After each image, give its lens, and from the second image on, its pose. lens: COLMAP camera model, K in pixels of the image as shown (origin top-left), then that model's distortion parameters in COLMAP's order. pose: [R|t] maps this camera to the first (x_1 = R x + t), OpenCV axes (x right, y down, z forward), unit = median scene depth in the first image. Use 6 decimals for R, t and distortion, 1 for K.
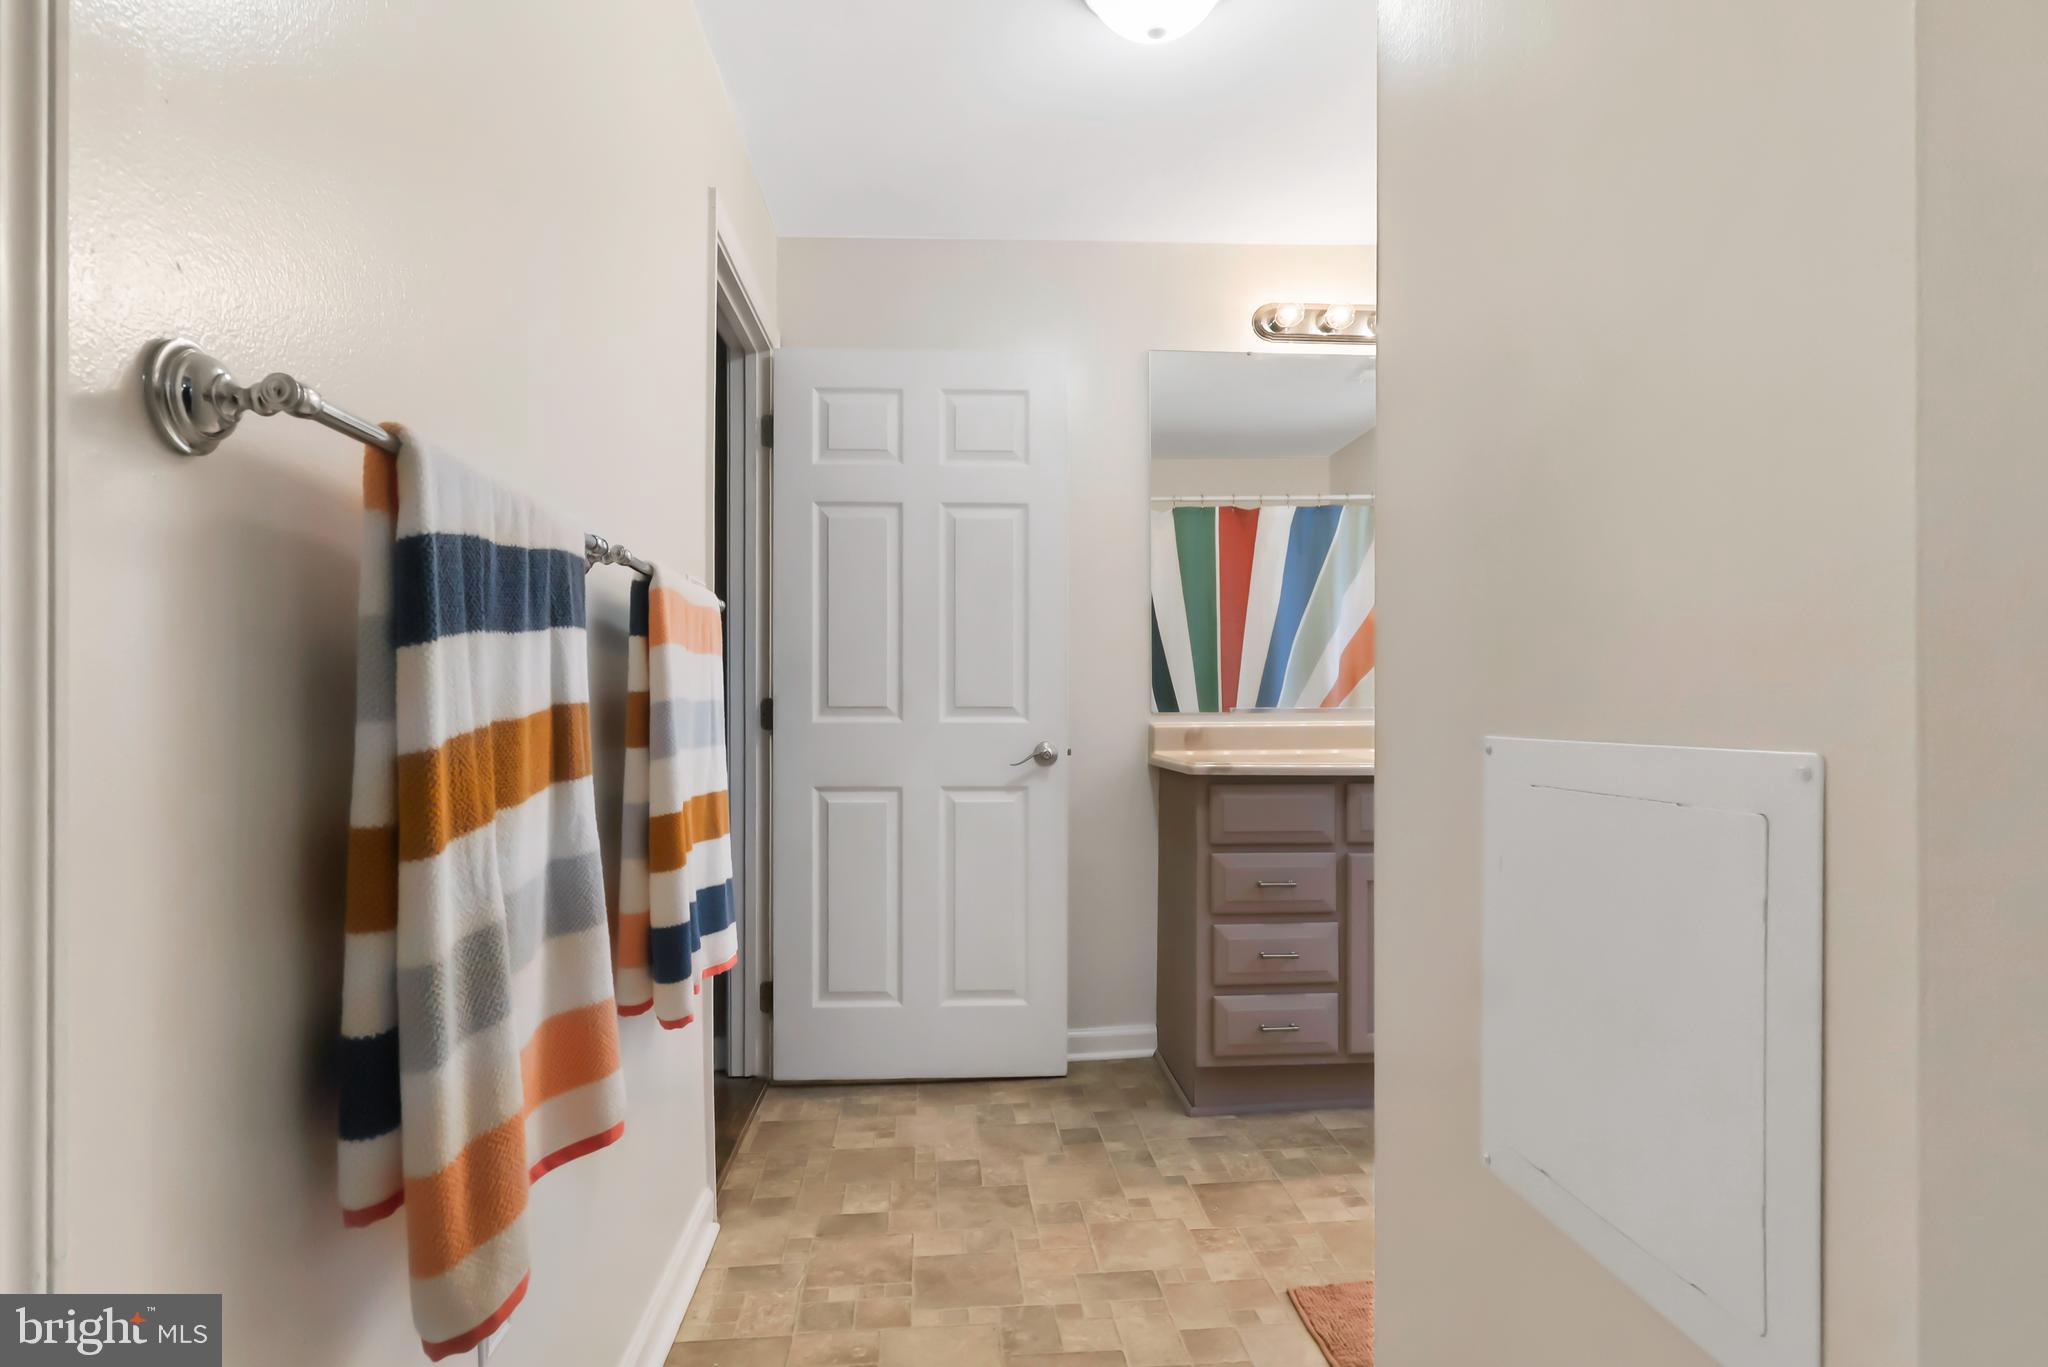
lens RADIAL K [[1111.0, 0, 1011.2], [0, 1111.0, 693.6], [0, 0, 1]] dist [0.000312, 0.000161]
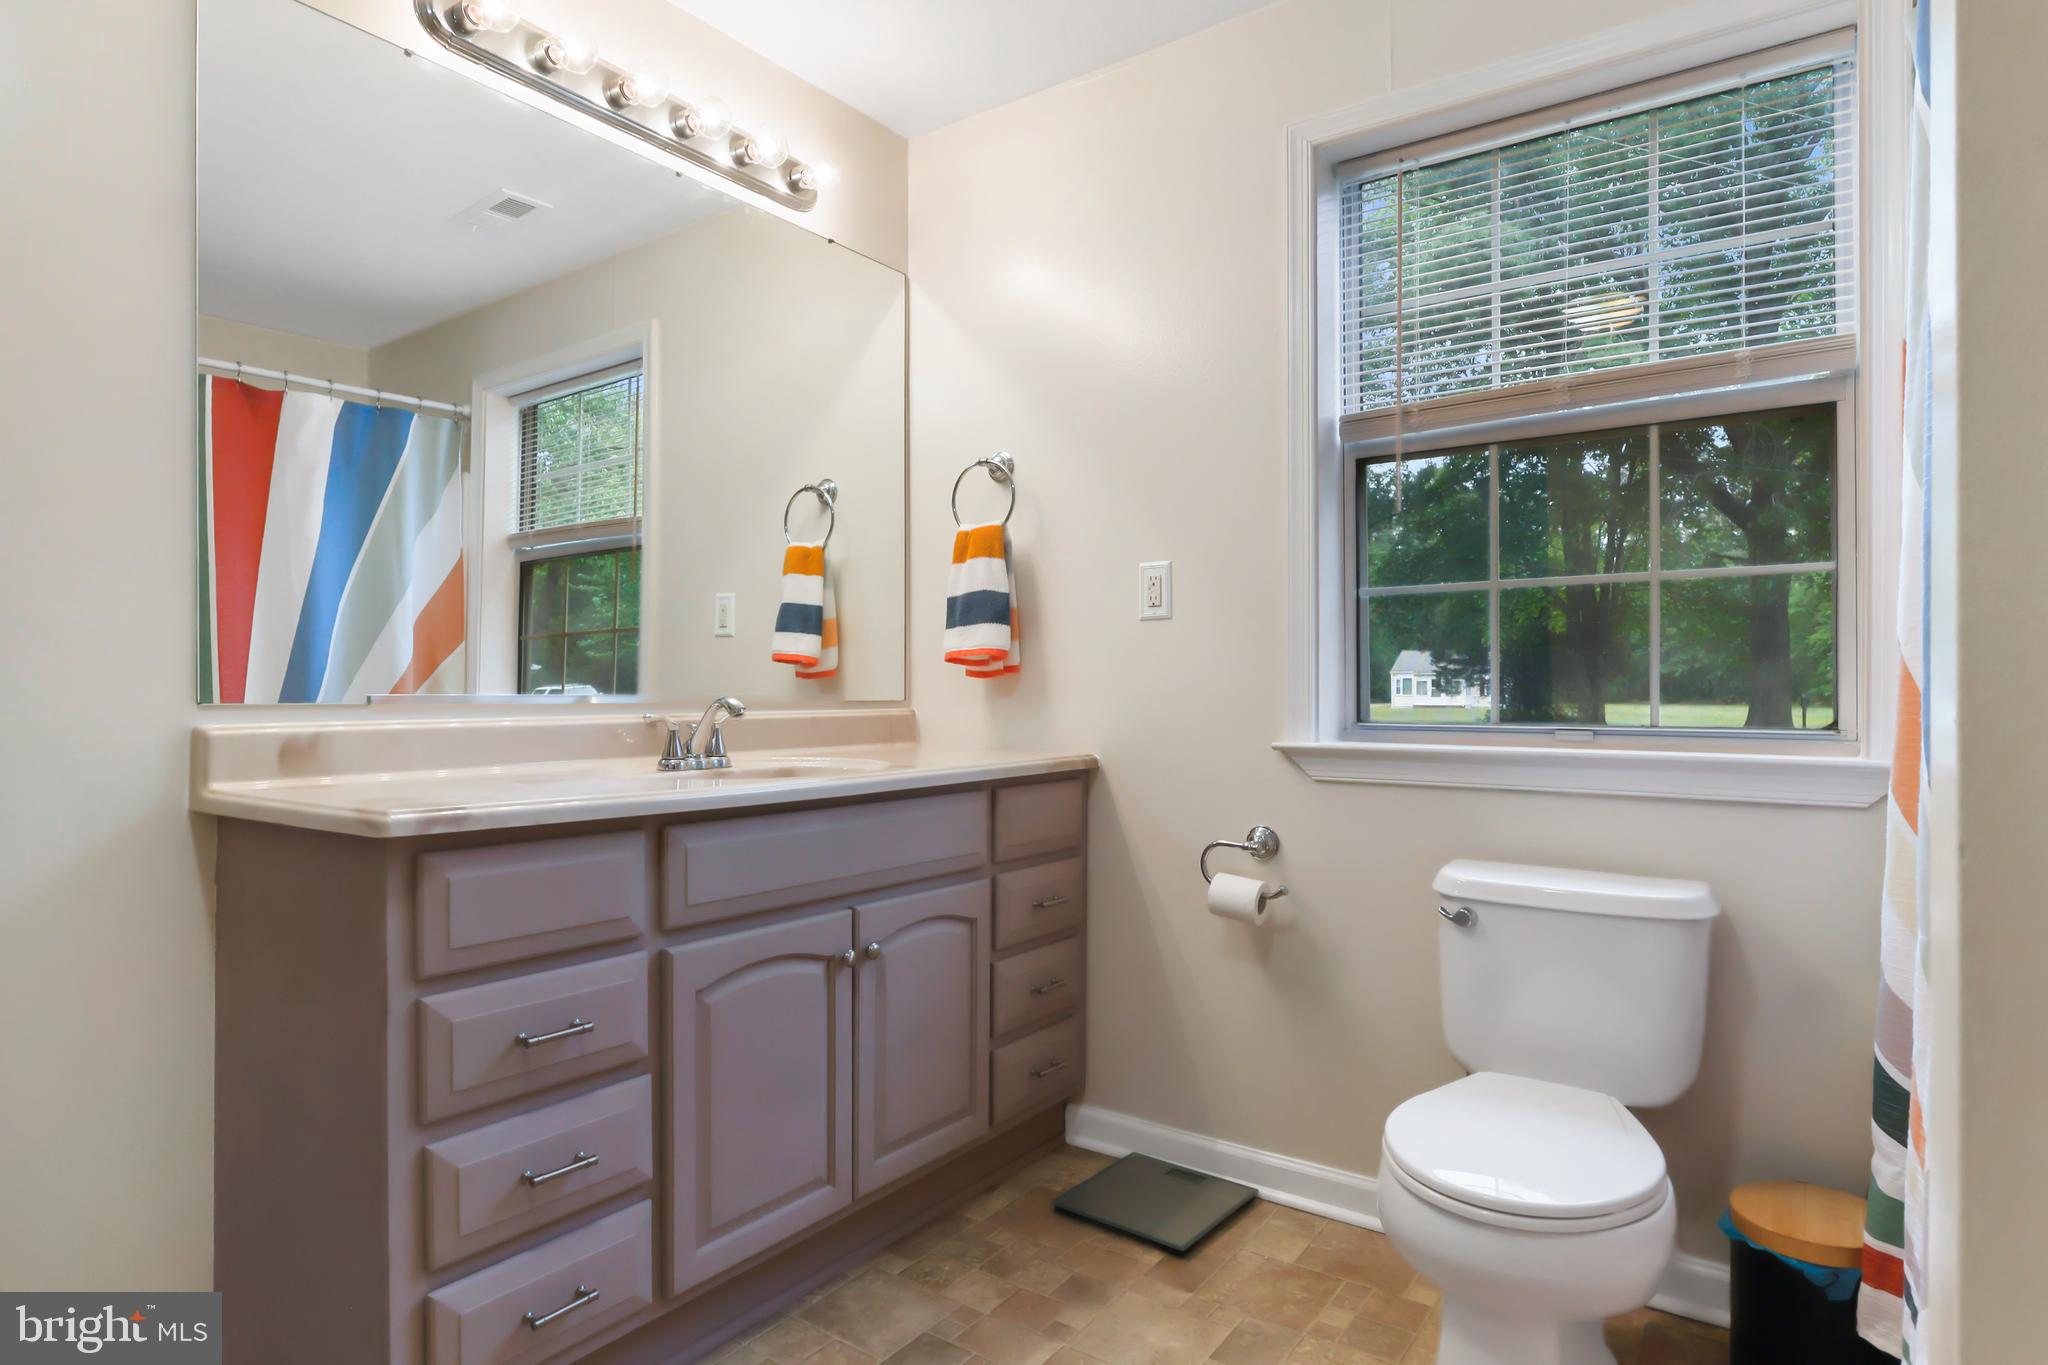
lens RADIAL K [[1155.8, 0, 1018.8], [0, 1155.8, 691.5], [0, 0, 1]] dist [-0.005612, -0.001263]
pose [[0.645262, 0.003164, 0.763955, -0.032788], [-0.008491, 0.999959, 0.003031, 0.008623], [-0.763914, -0.008443, 0.645262, 0.478818]]
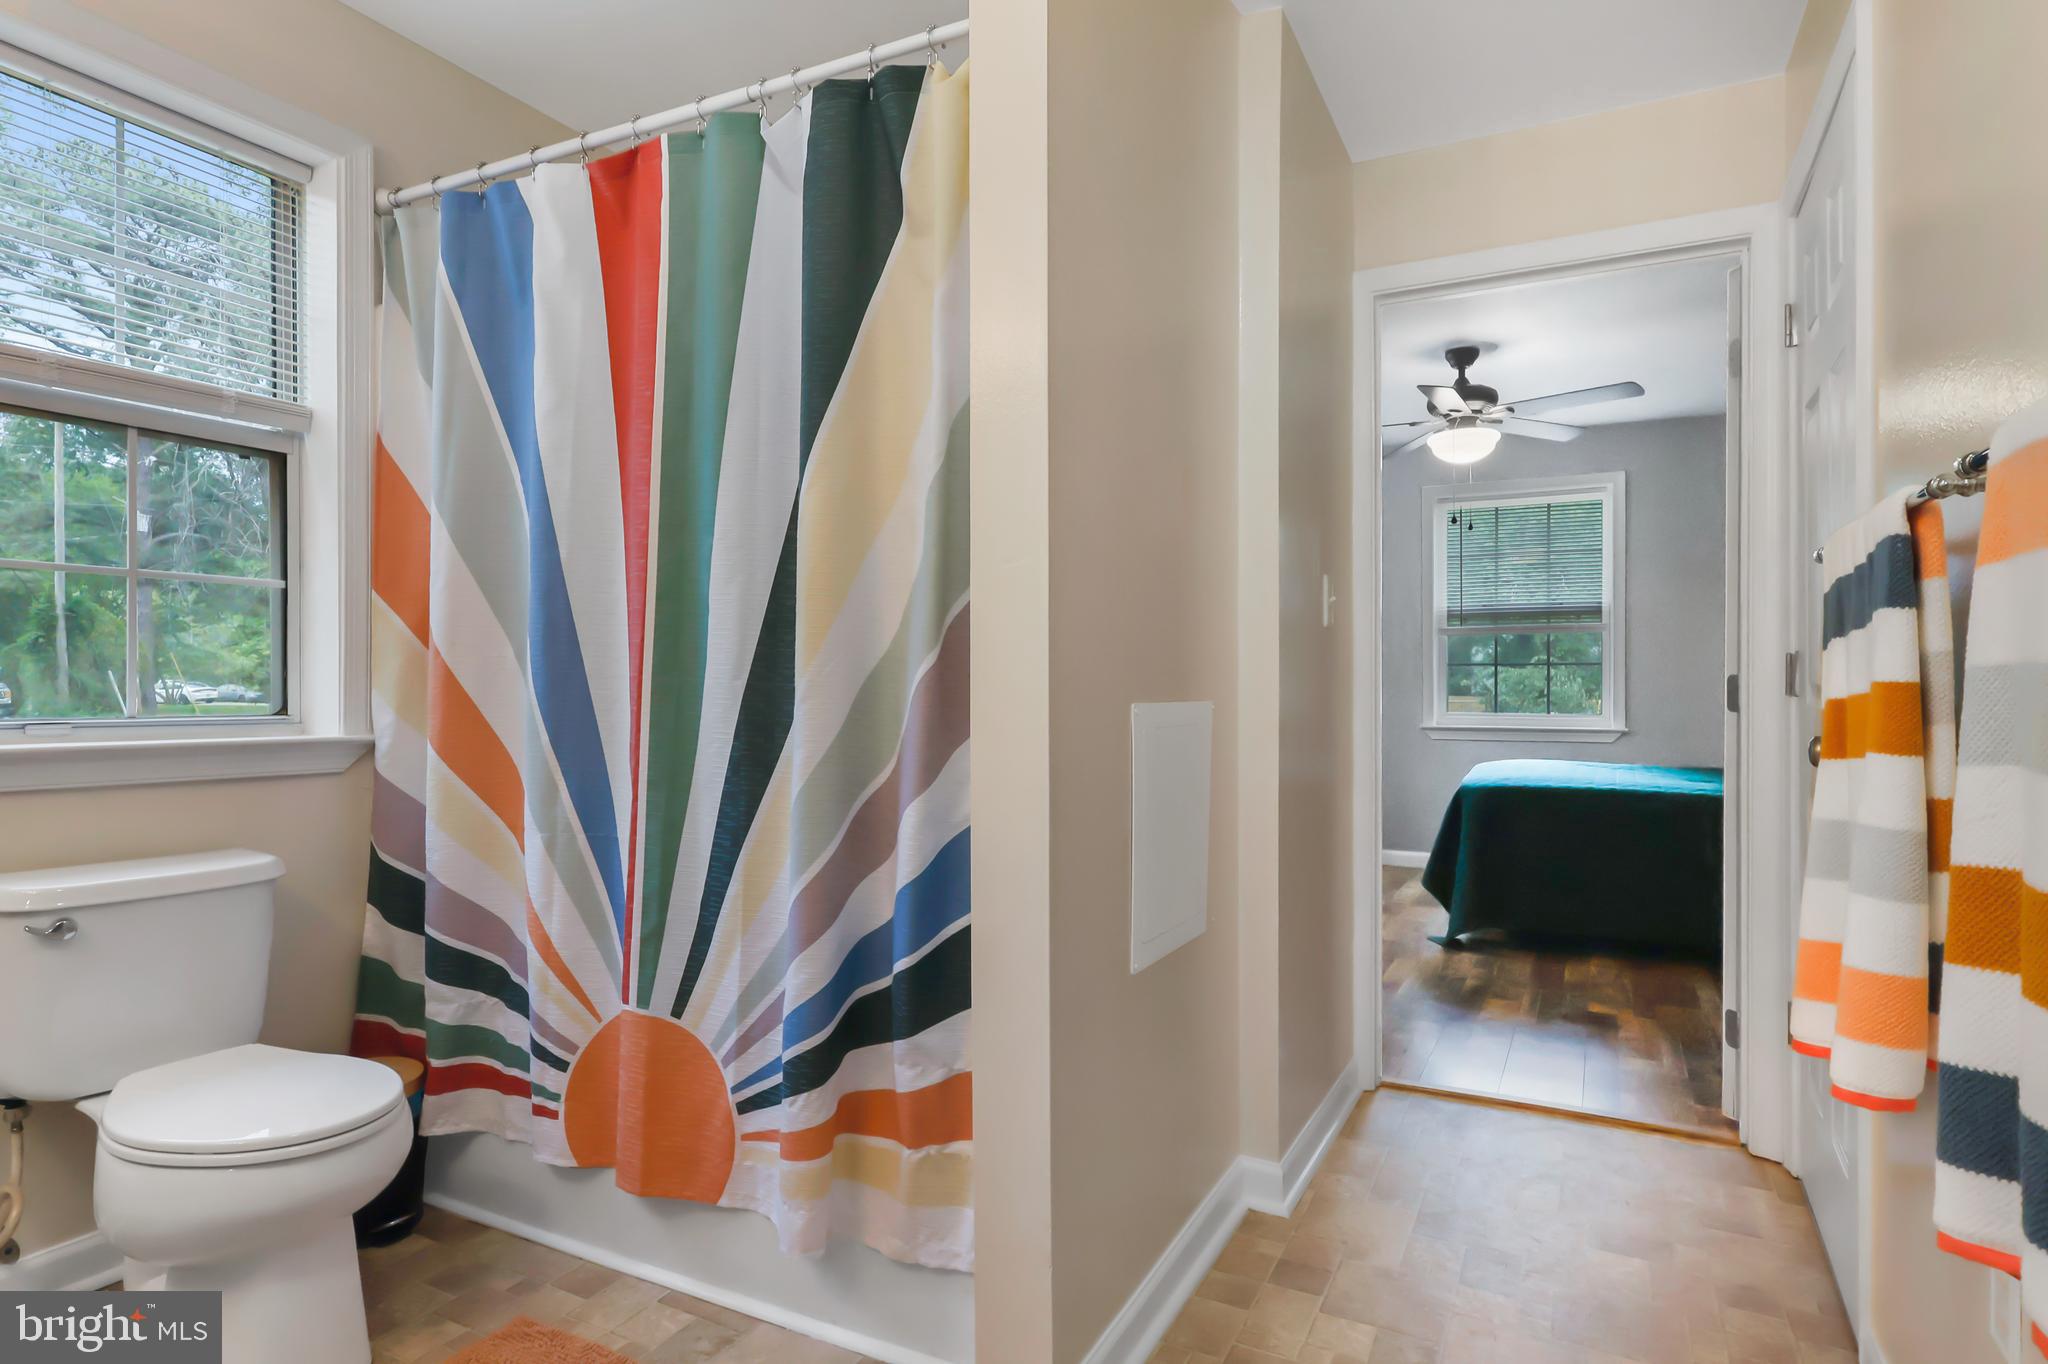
lens RADIAL K [[1111.0, 0, 1011.2], [0, 1111.0, 692.1], [0, 0, 1]] dist [0.000312, 0.000161]
pose [[-0.849624, -0.002084, 0.527385, -0.081061], [-0.003794, 0.999990, -0.002161, 0.011643], [-0.527375, -0.003837, -0.849624, 0.842829]]
